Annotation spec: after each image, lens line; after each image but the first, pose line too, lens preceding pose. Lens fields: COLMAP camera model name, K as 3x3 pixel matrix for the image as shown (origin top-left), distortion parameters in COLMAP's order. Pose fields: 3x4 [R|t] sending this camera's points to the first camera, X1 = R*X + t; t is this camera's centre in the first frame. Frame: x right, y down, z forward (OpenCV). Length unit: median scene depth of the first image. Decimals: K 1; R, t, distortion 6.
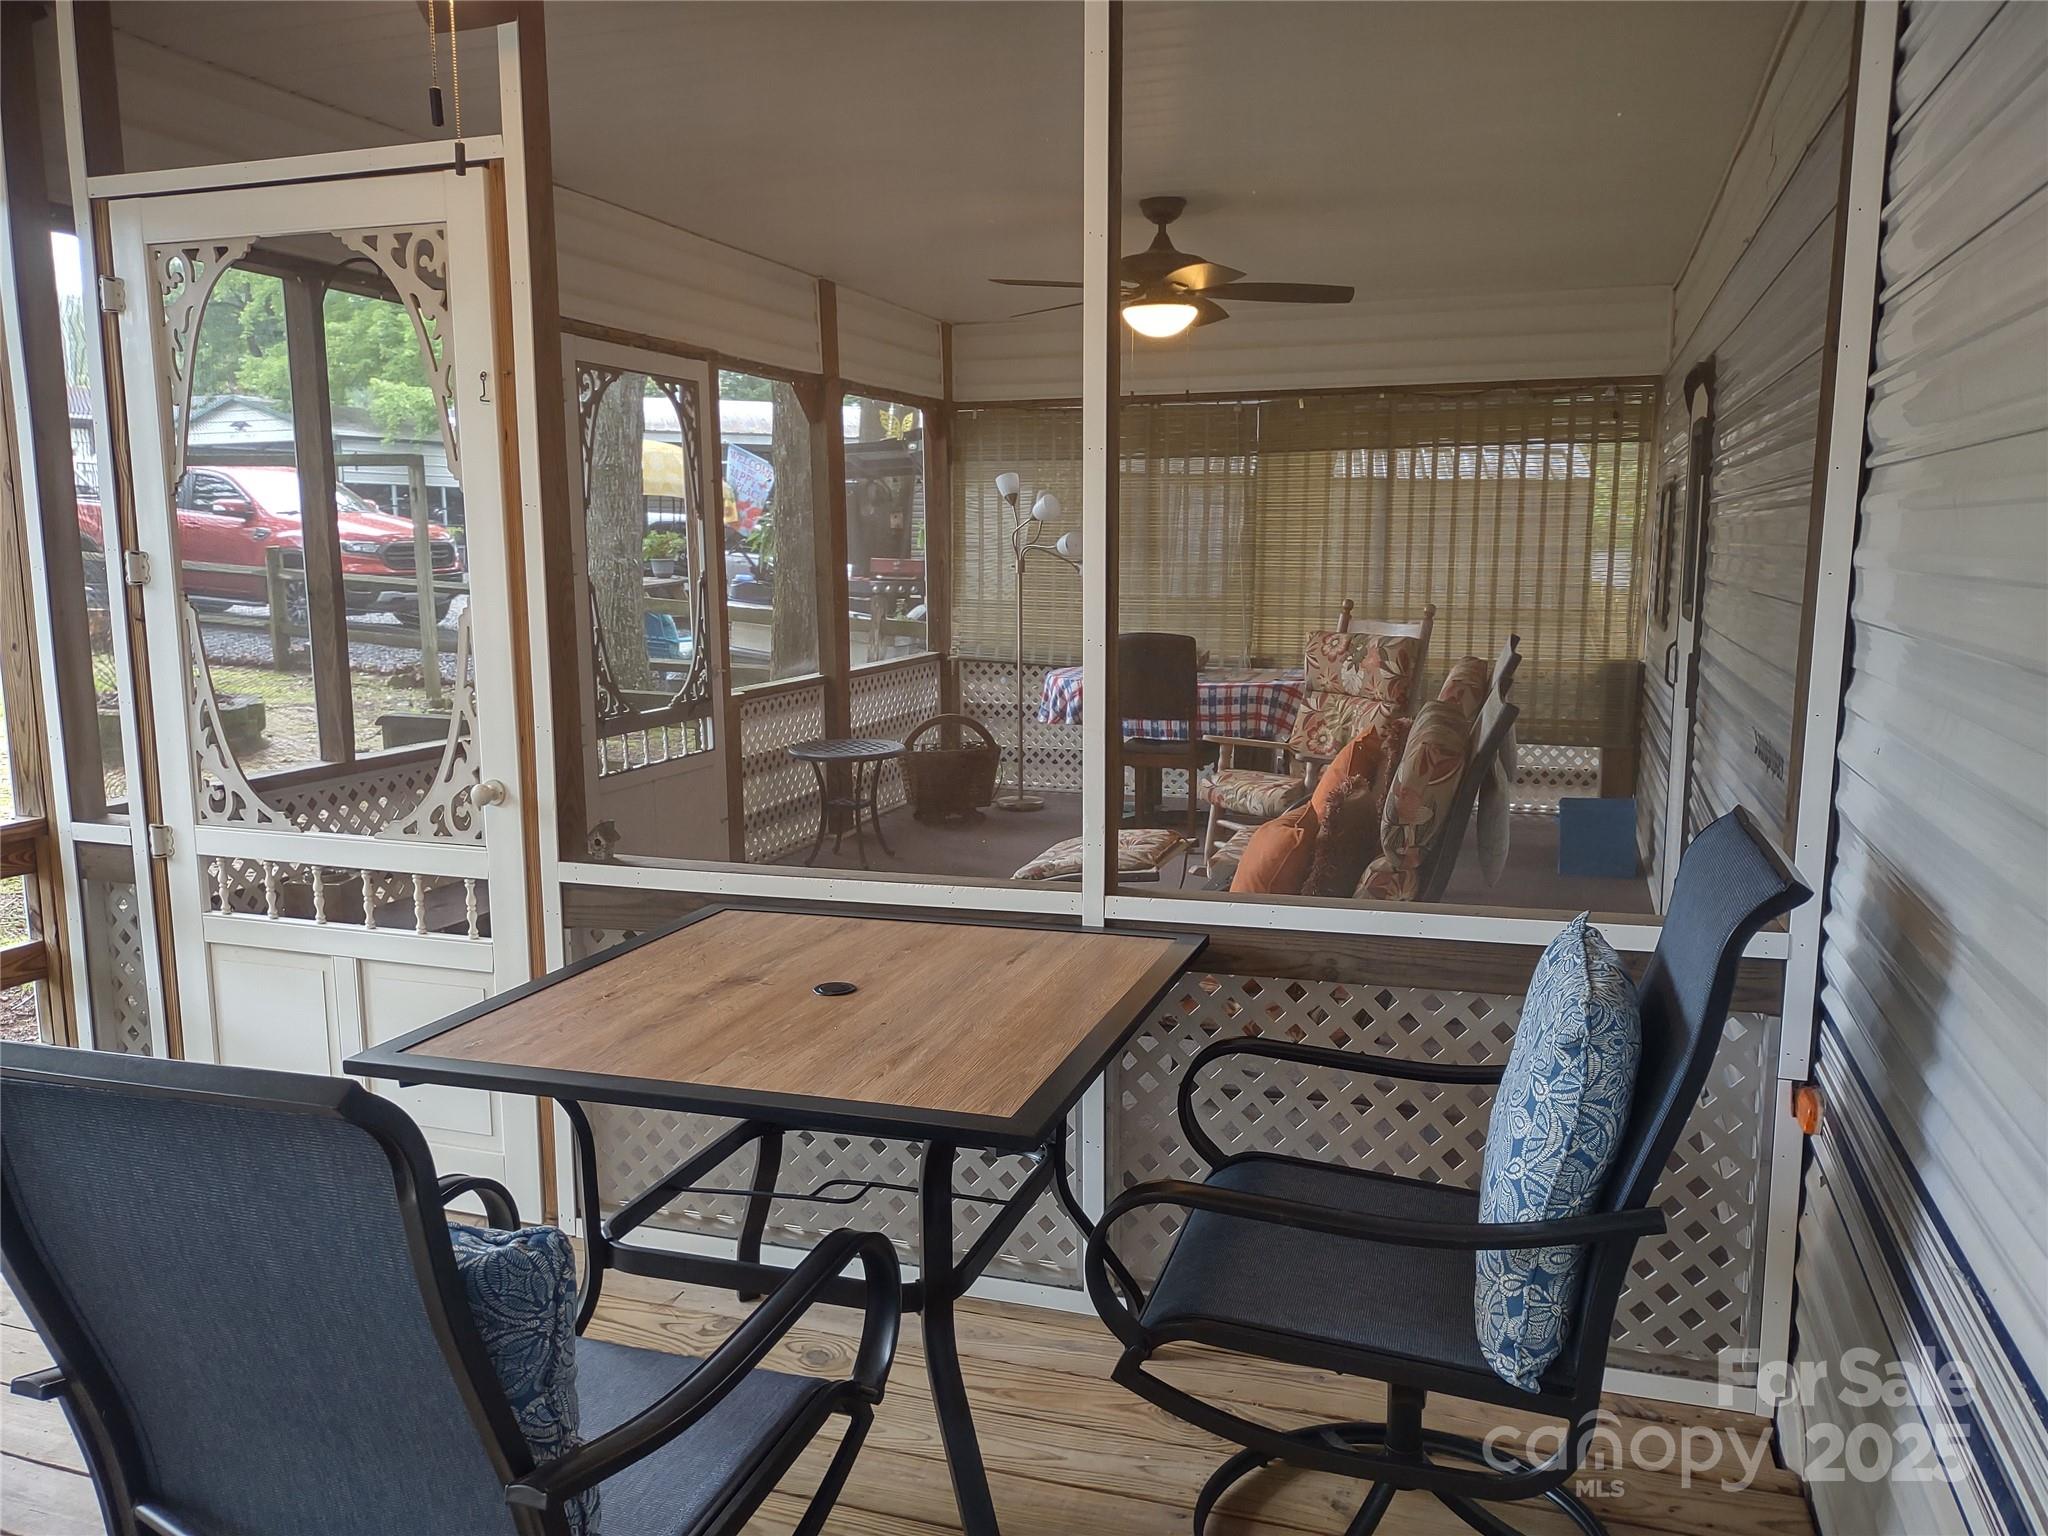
lens RADIAL K [[1524.4, 0, 1022.0], [0, 1524.4, 768.2], [0, 0, 1]] dist [0.006622, -0.002272]
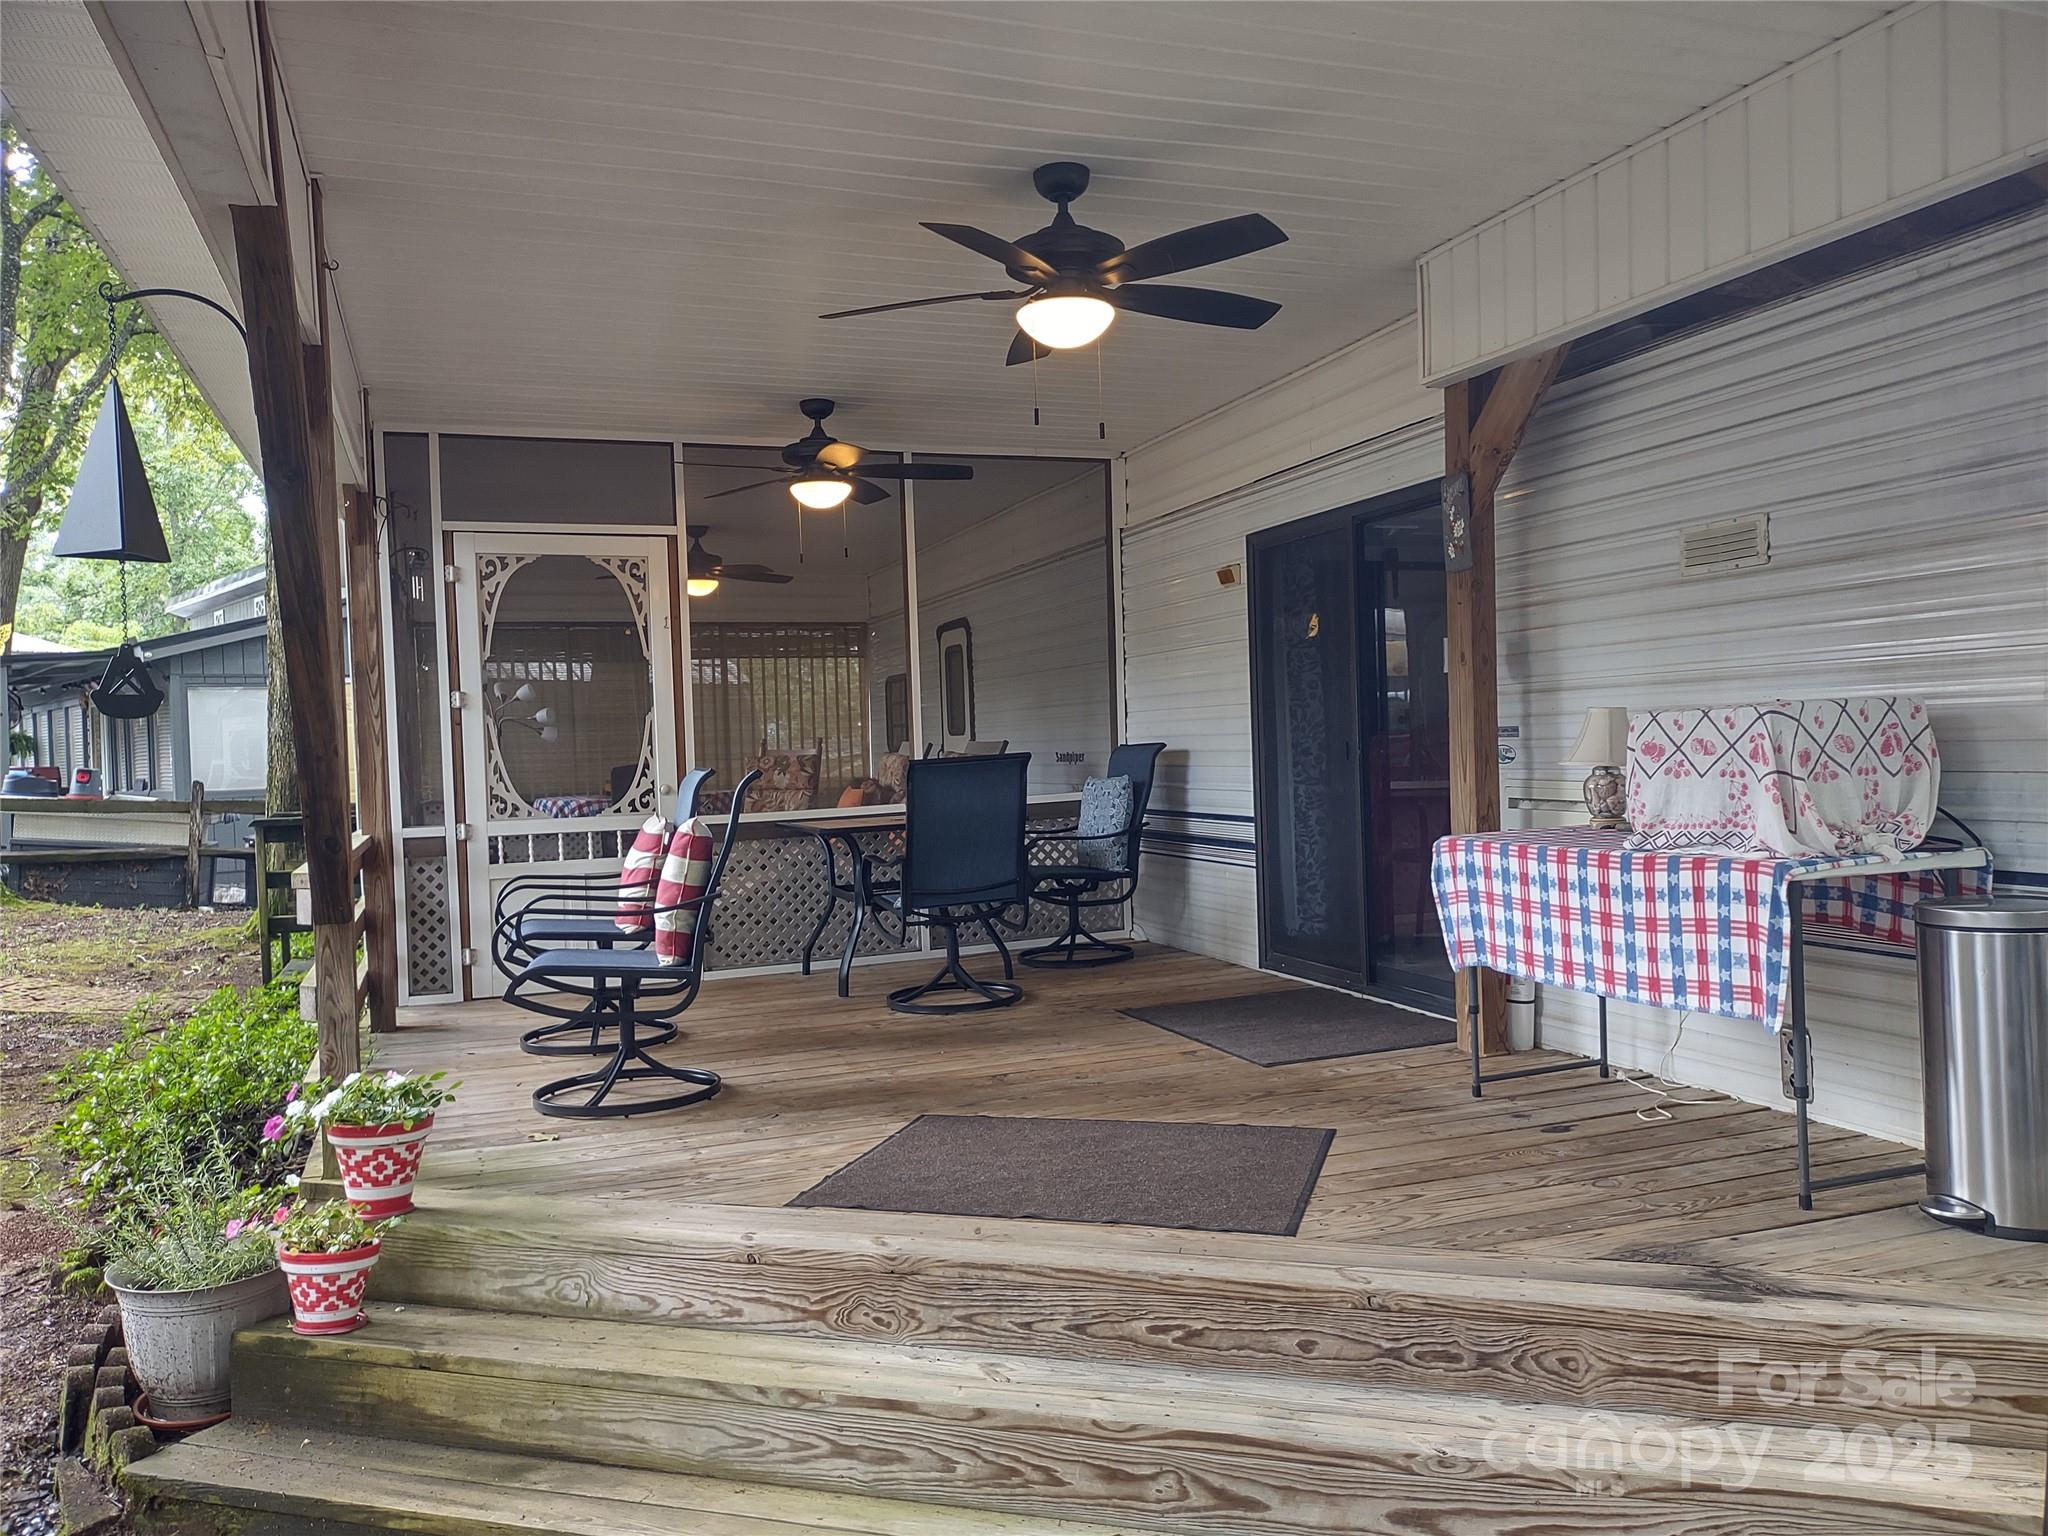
lens RADIAL K [[1524.4, 0, 1023.0], [0, 1524.4, 767.4], [0, 0, 1]] dist [0.006622, -0.002272]
pose [[0.772552, -0.033329, 0.634076, -1.376242], [0.124630, 0.987155, -0.099961, 0.279406], [-0.622600, 0.156251, 0.766782, -1.128119]]
